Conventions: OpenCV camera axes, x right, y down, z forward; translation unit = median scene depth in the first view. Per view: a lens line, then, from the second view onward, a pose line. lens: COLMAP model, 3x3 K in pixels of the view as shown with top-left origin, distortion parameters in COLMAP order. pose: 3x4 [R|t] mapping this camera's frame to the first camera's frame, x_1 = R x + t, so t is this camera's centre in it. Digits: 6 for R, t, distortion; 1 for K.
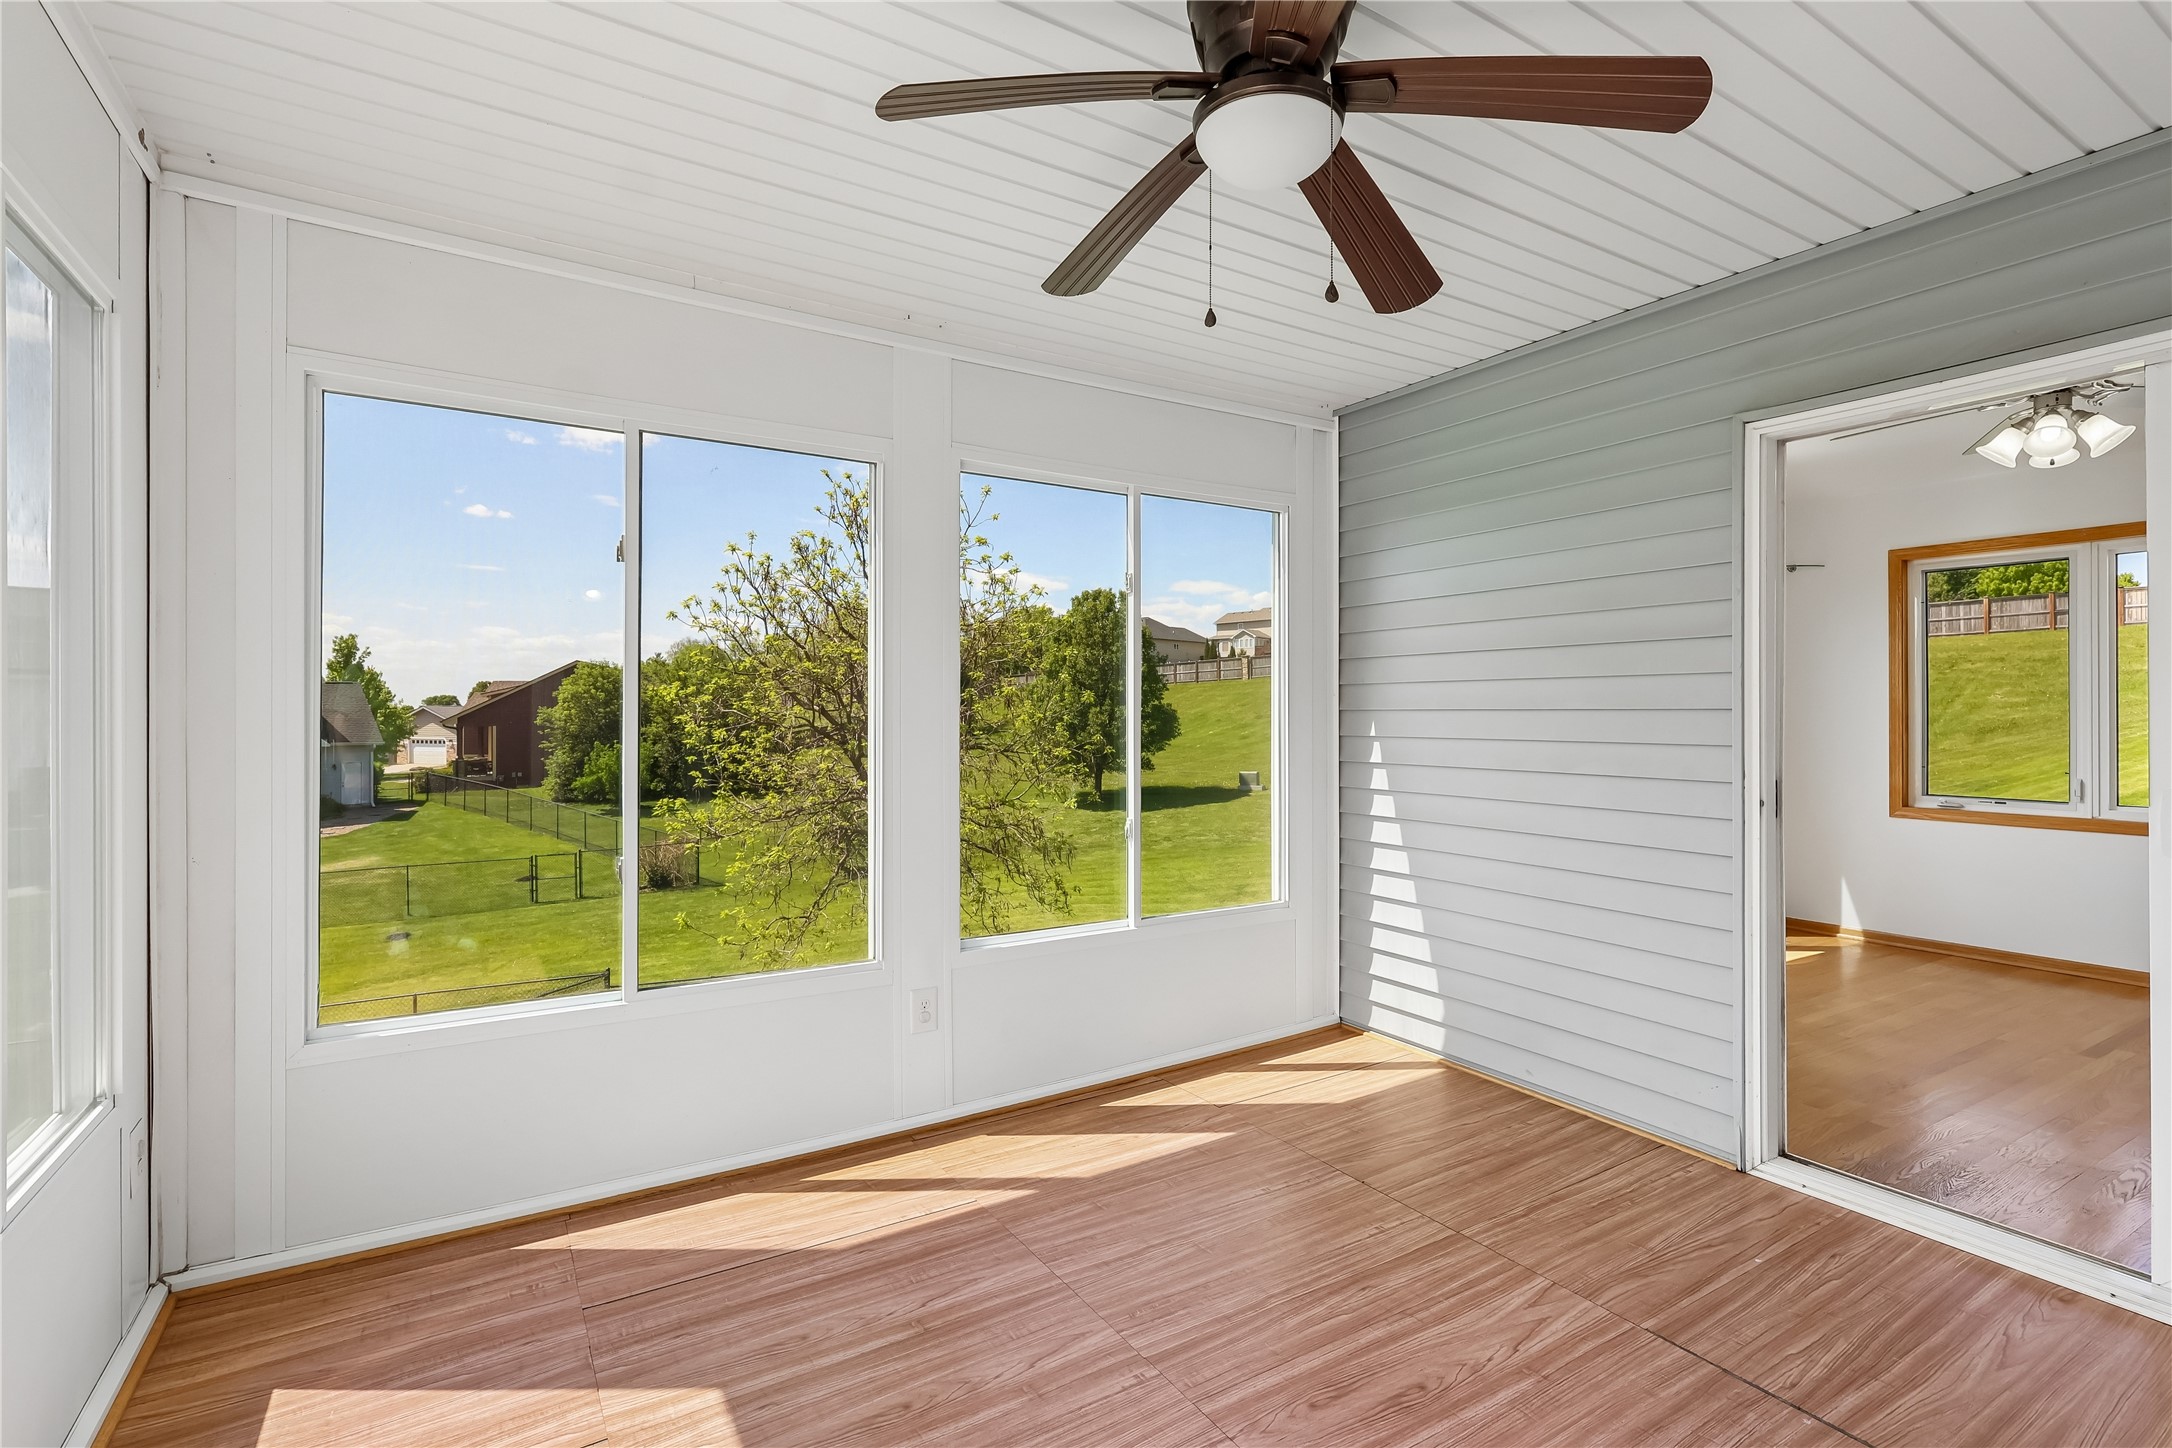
lens RADIAL K [[1026.6, 0, 1078.6], [0, 1026.6, 709.2], [0, 0, 1]] dist [-0.000987, 0.000027]
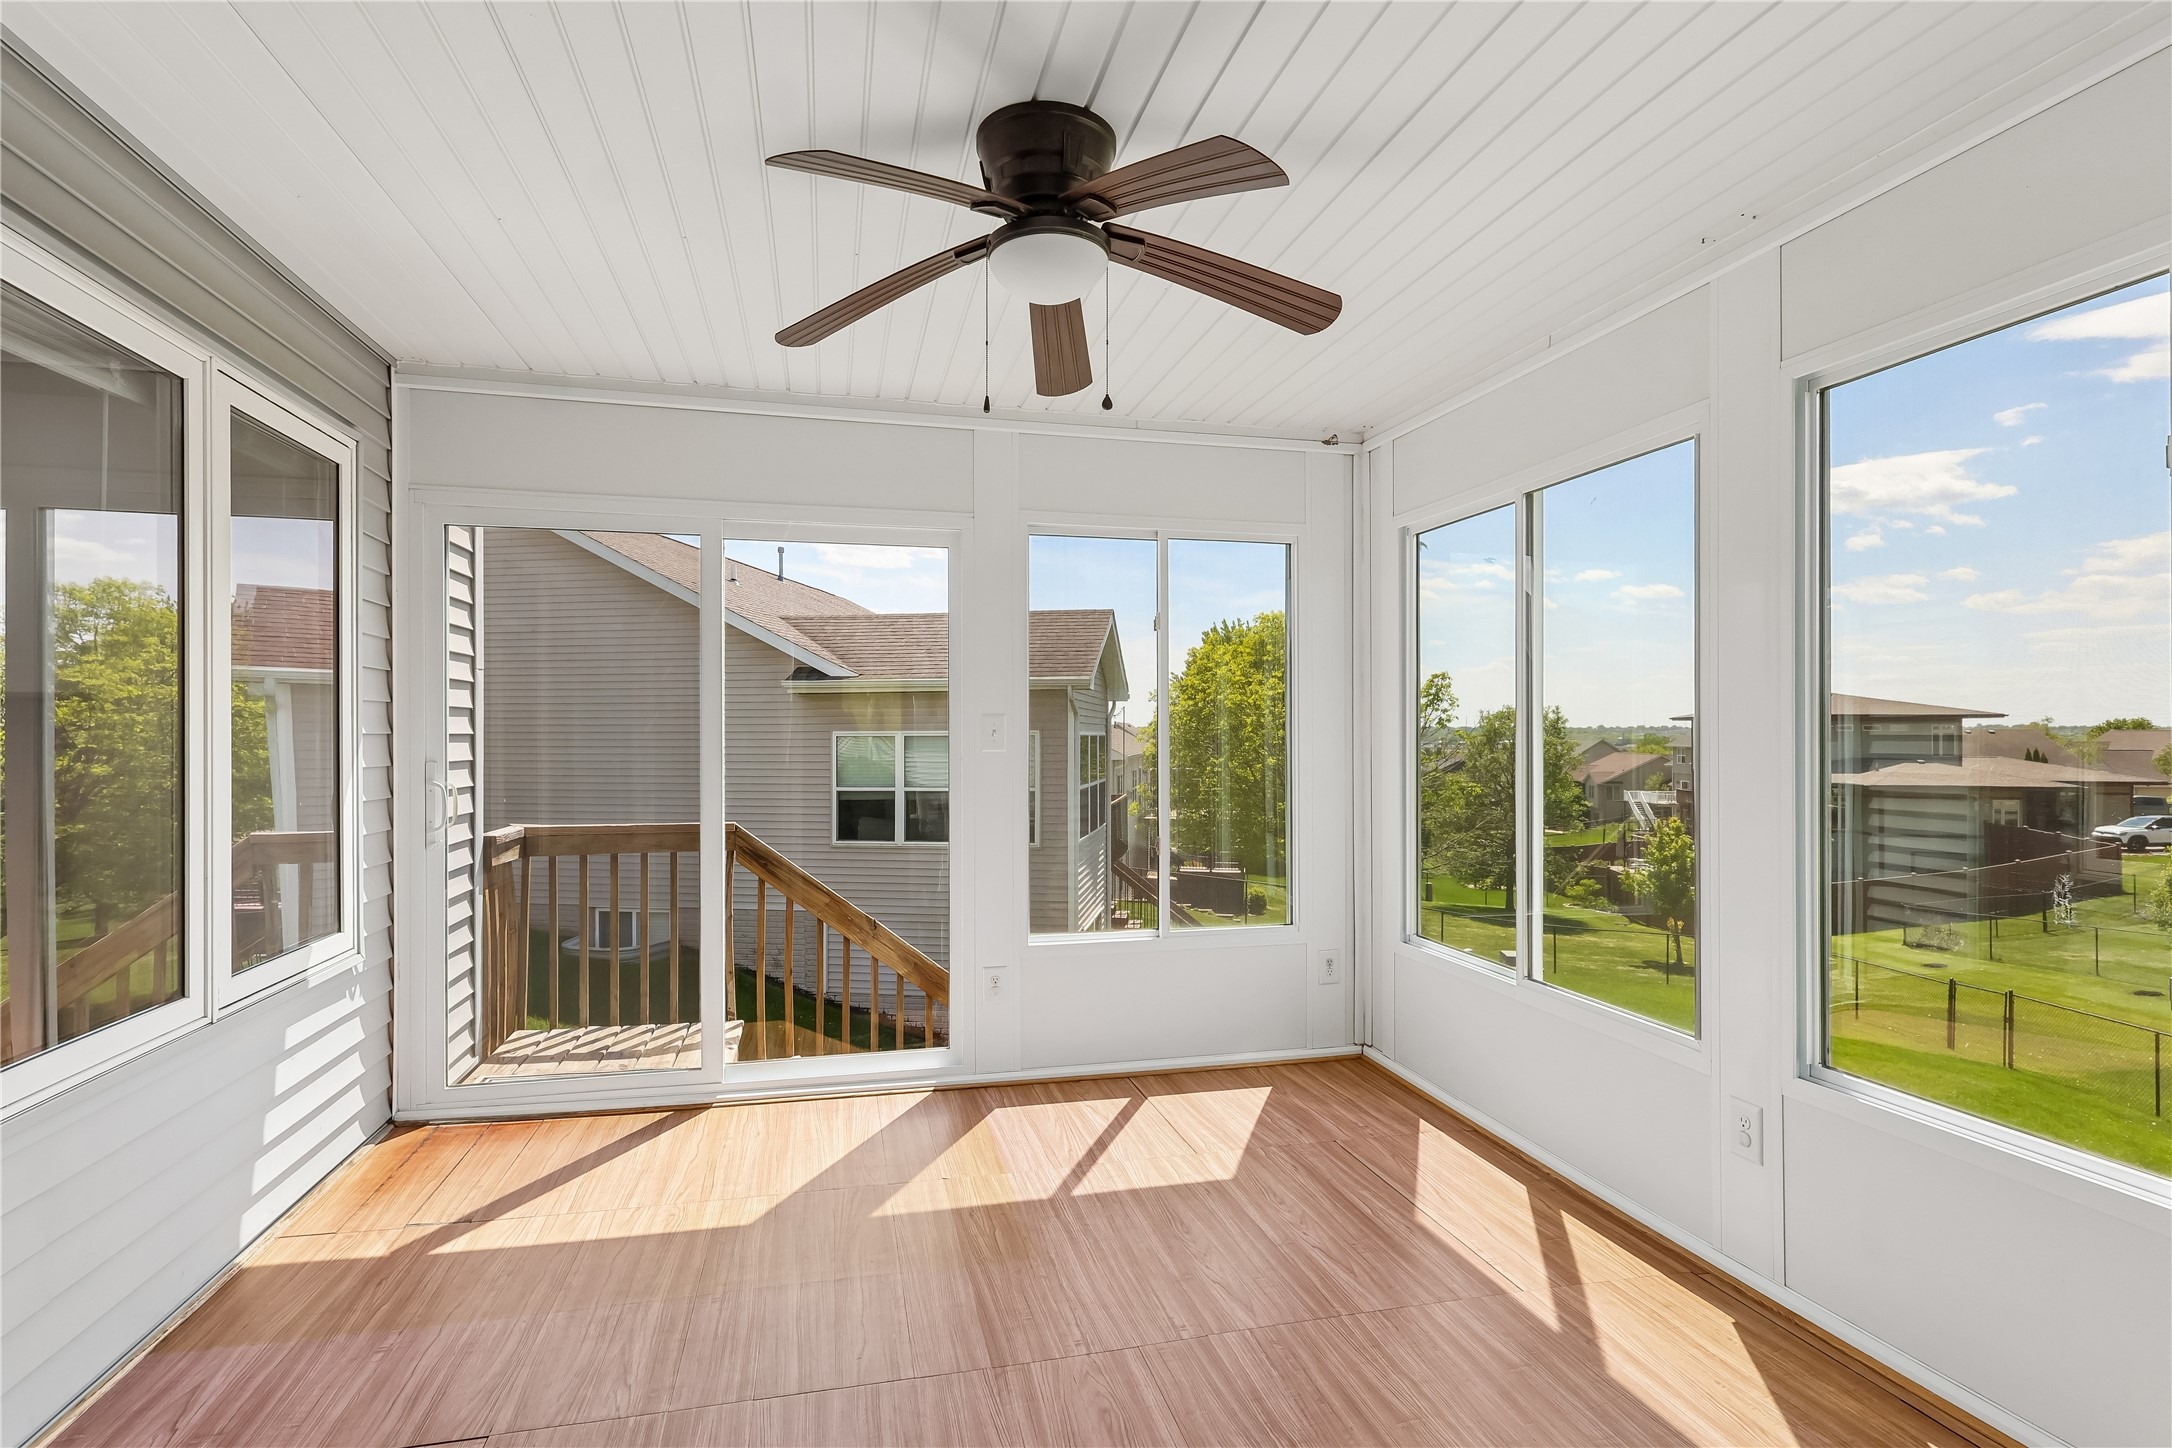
lens RADIAL K [[1026.6, 0, 1078.5], [0, 1026.6, 731.9], [0, 0, 1]] dist [-0.000987, 0.000027]
pose [[-0.301685, -0.004252, -0.953398, 0.965562], [0.004992, 0.999969, -0.006039, 0.002713], [0.953394, -0.006581, -0.301655, 1.019362]]
